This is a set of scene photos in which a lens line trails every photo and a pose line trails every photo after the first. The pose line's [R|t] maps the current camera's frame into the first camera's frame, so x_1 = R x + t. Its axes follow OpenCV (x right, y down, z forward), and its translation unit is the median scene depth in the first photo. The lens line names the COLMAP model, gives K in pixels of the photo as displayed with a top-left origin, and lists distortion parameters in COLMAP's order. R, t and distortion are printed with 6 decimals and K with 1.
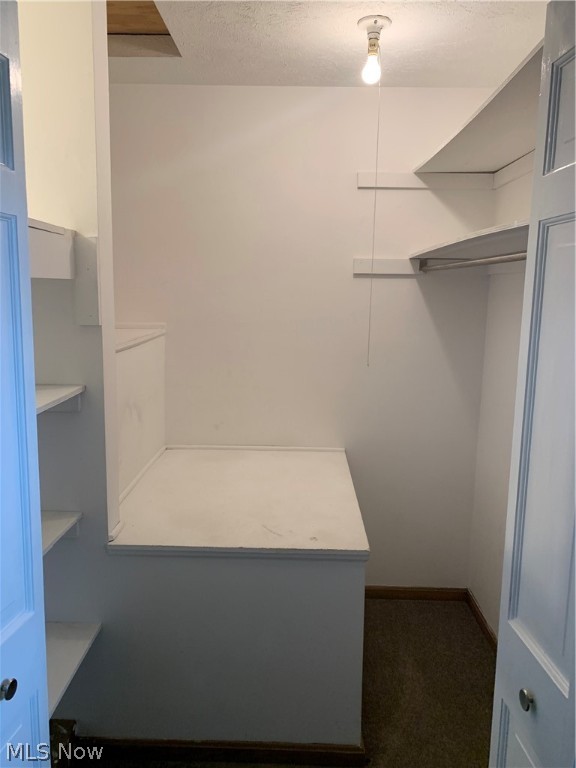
lens RADIAL K [[586.1, 0, 289.0], [0, 586.1, 383.2], [0, 0, 1]] dist [0.013473, -0.030279]
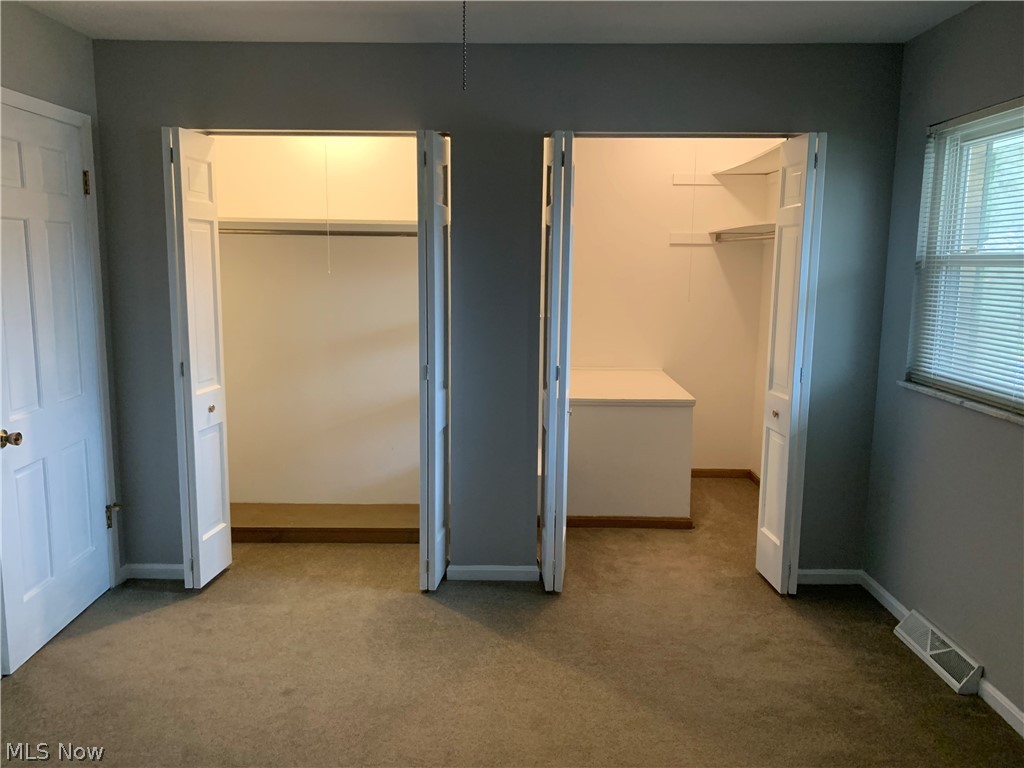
lens RADIAL K [[781.5, 0, 509.0], [0, 781.5, 382.4], [0, 0, 1]] dist [0.013473, -0.030279]
pose [[0.999967, -0.008058, 0.000780, -0.301032], [0.008058, 0.999968, -0.000036, 0.157511], [-0.000779, 0.000043, 1.000000, -0.960453]]
